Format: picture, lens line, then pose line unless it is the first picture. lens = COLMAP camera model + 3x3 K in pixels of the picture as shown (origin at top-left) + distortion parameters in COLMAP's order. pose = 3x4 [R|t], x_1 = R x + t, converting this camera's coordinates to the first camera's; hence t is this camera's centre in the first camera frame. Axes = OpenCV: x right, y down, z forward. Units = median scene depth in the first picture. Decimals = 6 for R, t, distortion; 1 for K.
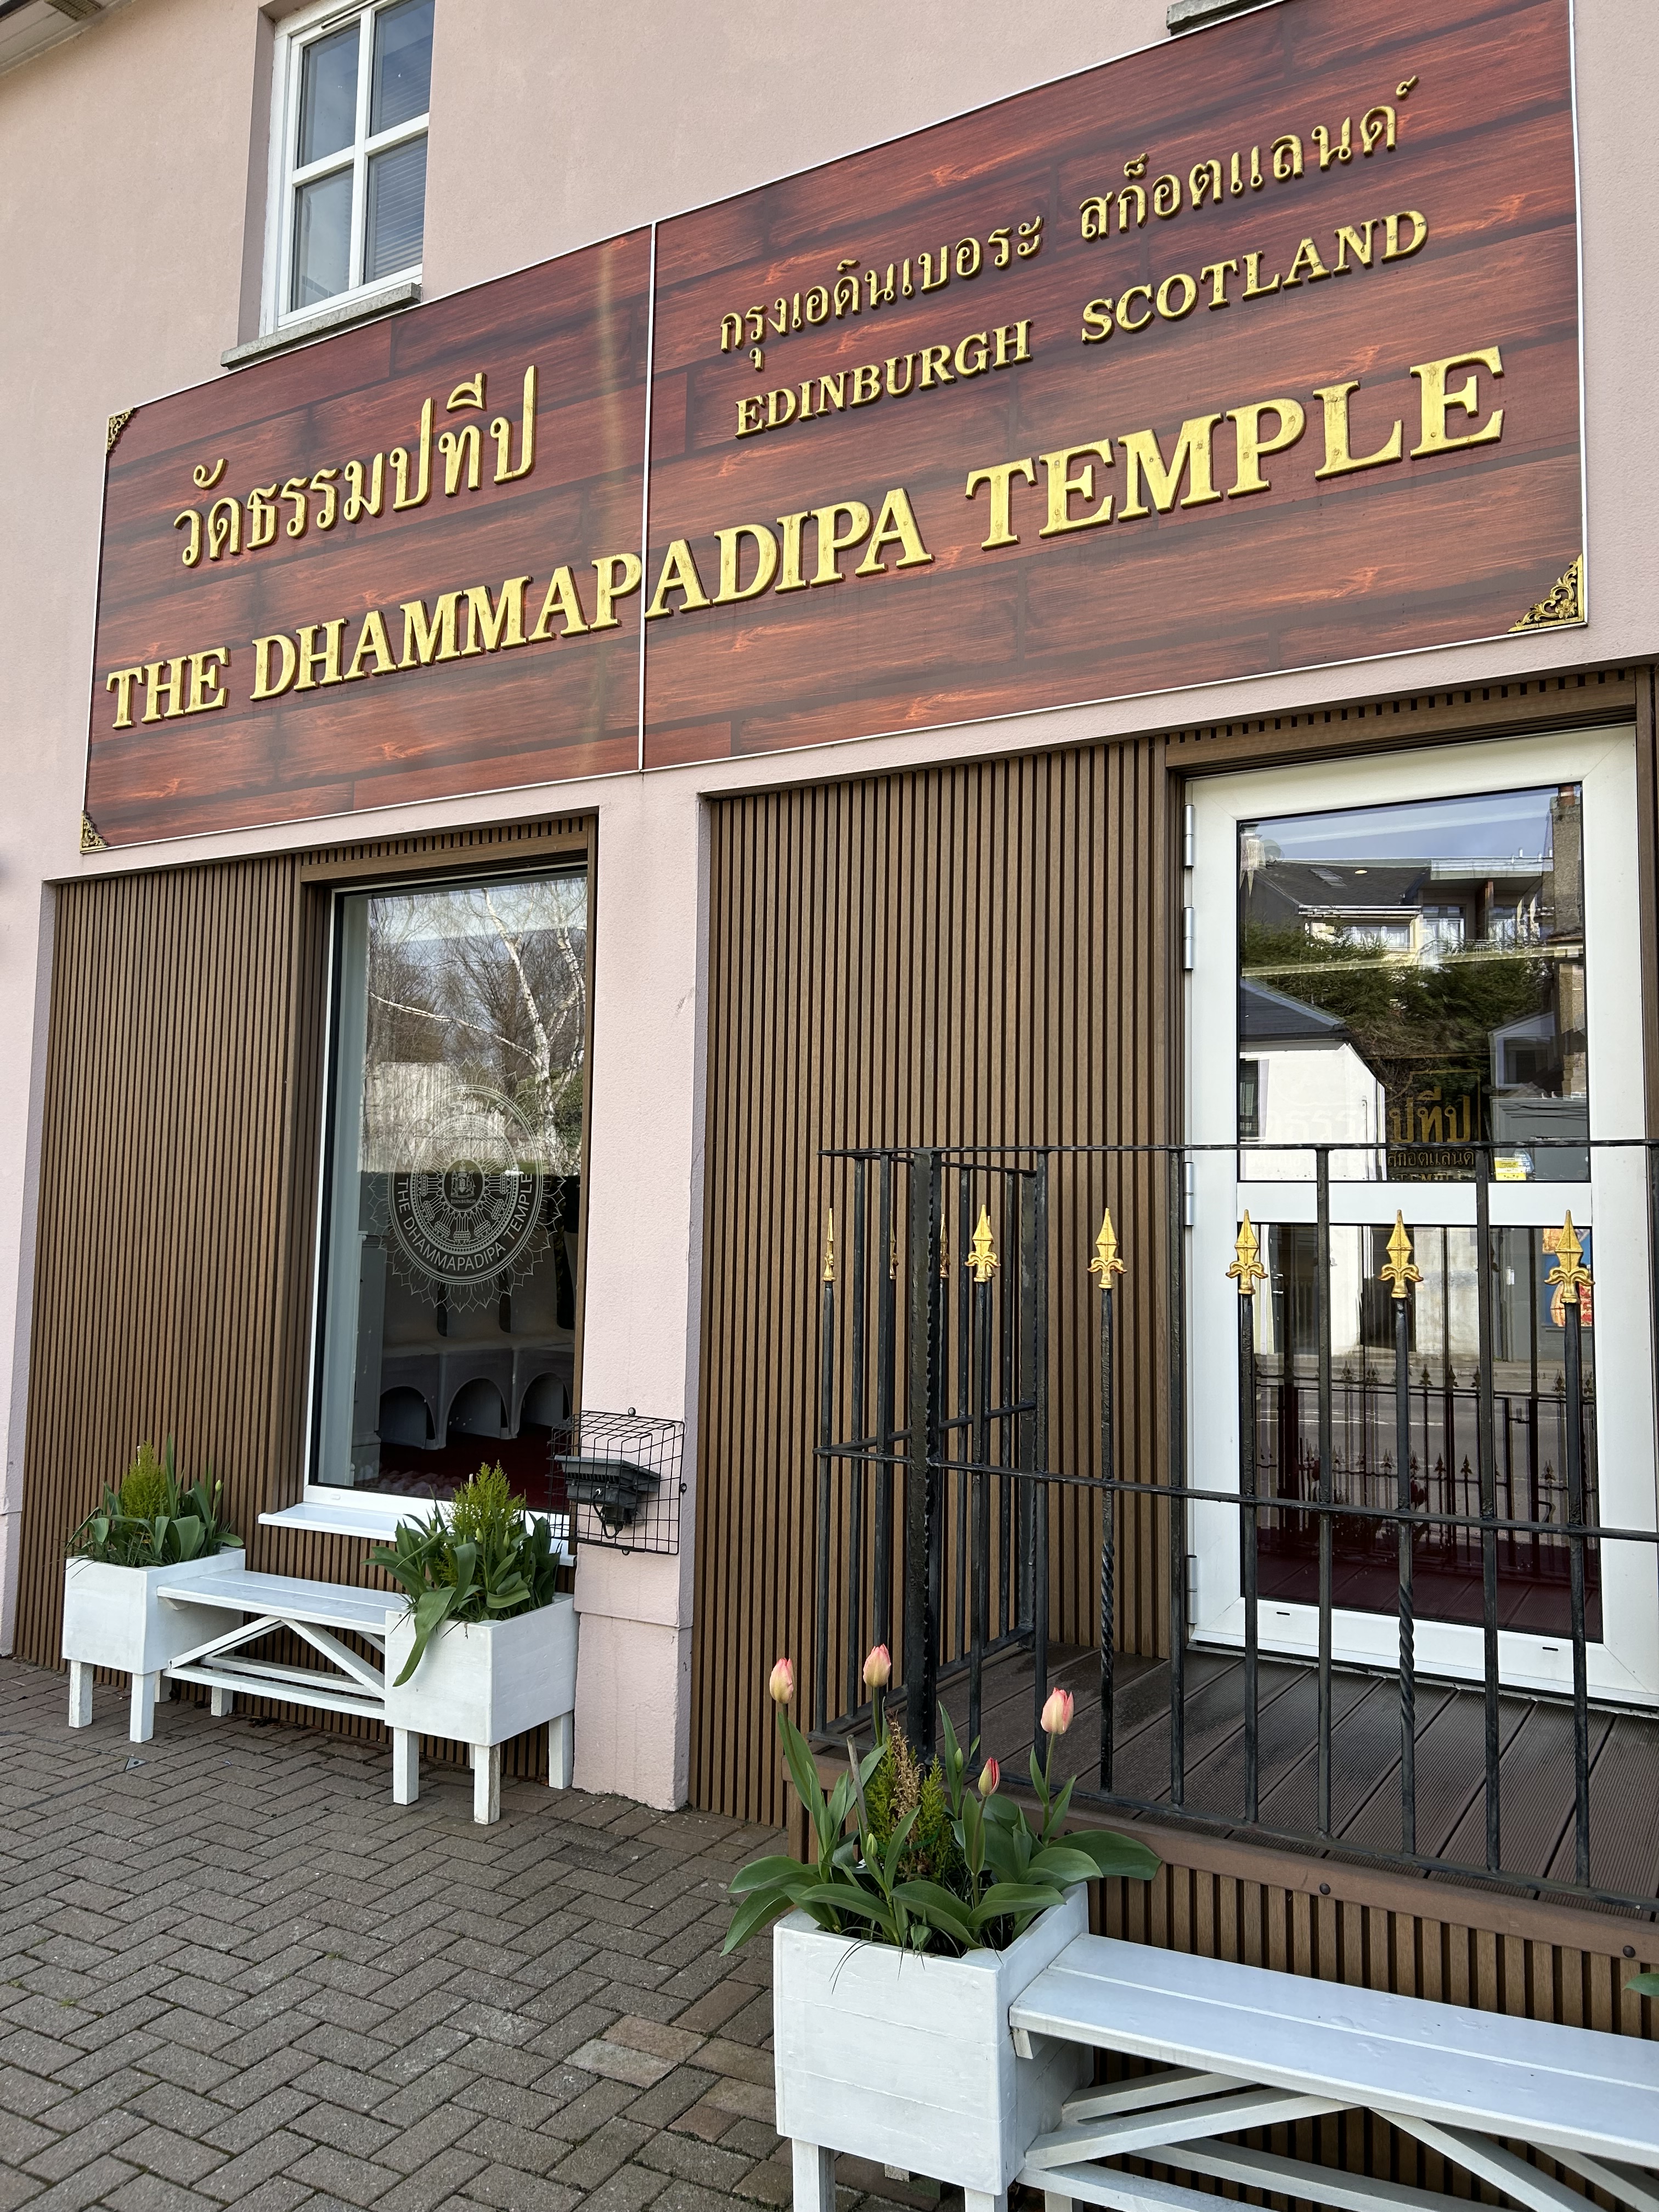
lens RADIAL K [[1664.0, 0, 827.5], [0, 1664.0, 1090.8], [0, 0, 1]] dist [0.031456, -0.034527]
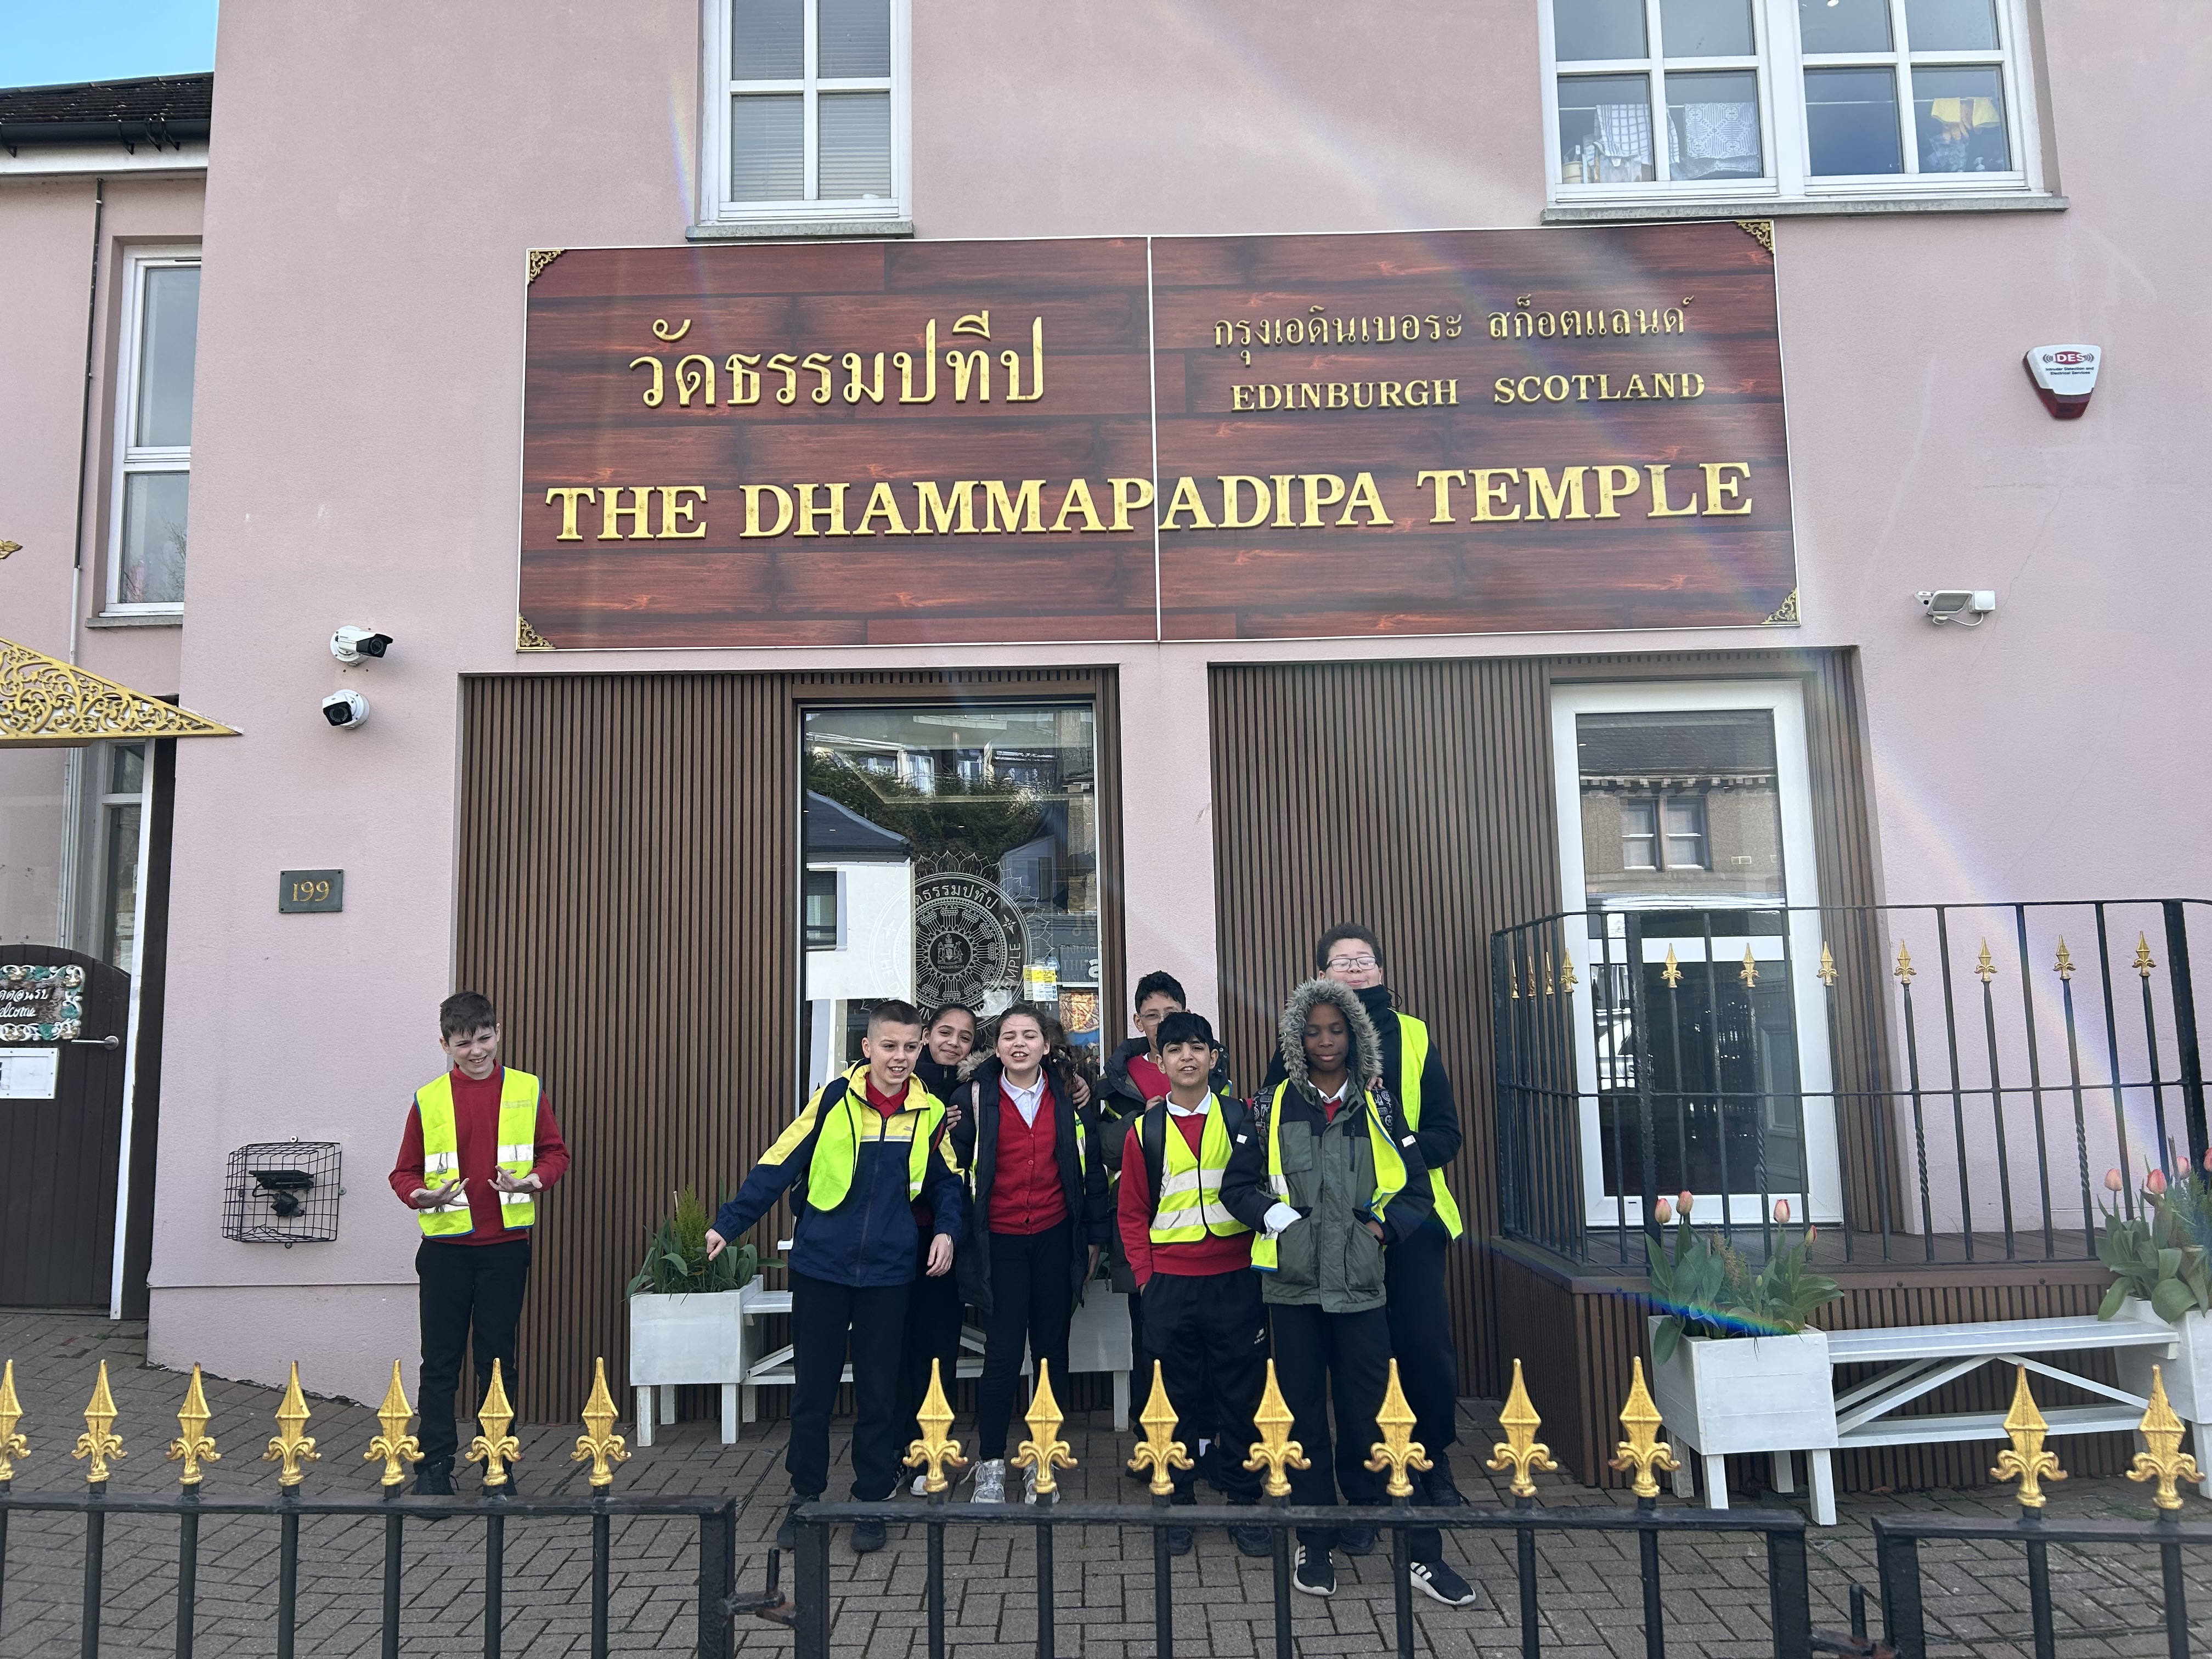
lens RADIAL K [[1664.0, 0, 1121.9], [0, 1664.0, 841.1], [0, 0, 1]] dist [0.031456, -0.034527]
pose [[0.867122, 0.027608, 0.497330, -0.808051], [-0.008545, 0.999140, -0.040566, 0.024260], [-0.498022, 0.030926, 0.866613, -0.145700]]
